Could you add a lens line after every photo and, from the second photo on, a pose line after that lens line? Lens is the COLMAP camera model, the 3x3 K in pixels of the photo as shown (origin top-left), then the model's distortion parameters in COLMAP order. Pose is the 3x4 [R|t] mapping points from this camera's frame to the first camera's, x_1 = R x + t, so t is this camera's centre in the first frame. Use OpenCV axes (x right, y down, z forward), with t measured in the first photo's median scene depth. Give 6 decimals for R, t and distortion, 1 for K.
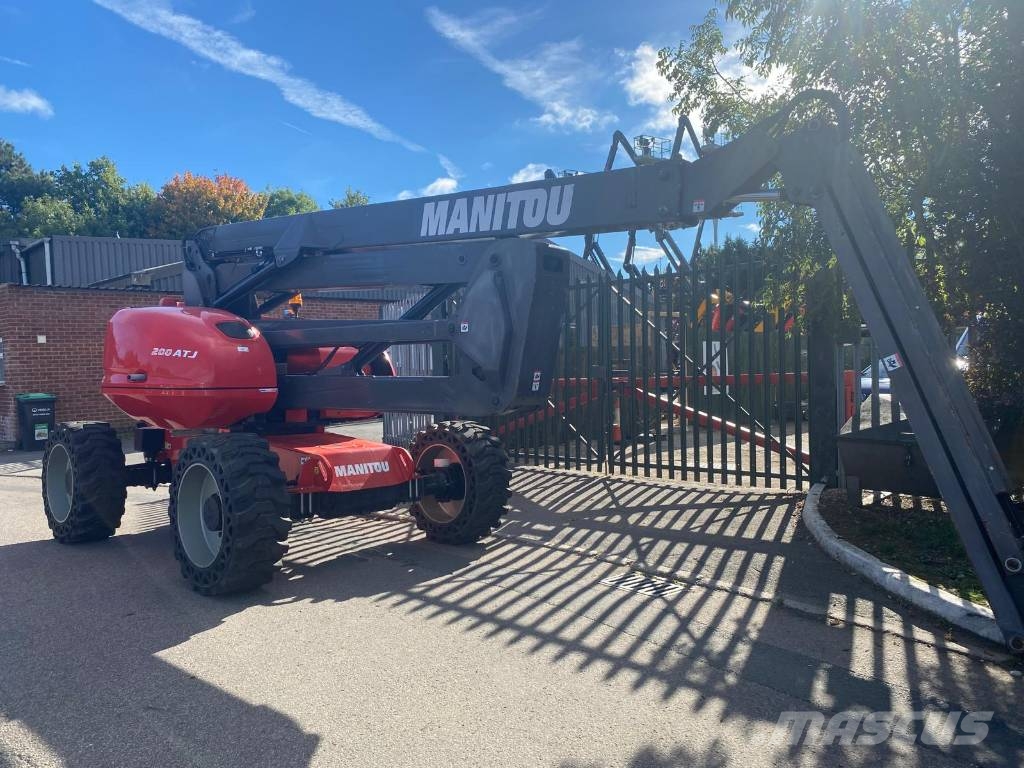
lens RADIAL K [[781.5, 0, 509.3], [0, 781.5, 381.5], [0, 0, 1]] dist [0.038756, -0.055227]
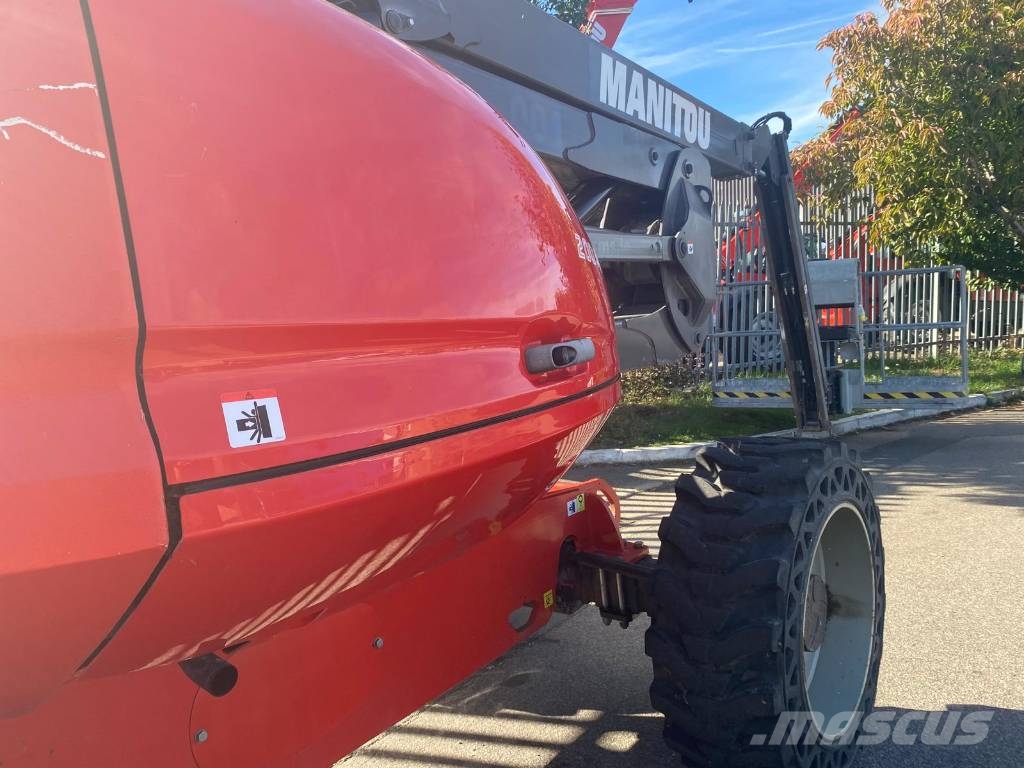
lens RADIAL K [[781.5, 0, 522.5], [0, 781.5, 371.8], [0, 0, 1]] dist [0.038756, -0.055227]
pose [[-0.089240, -0.074144, 0.993247, -0.682517], [0.080156, 0.993456, 0.081361, -0.018805], [-0.992779, 0.086876, -0.082713, 1.010741]]
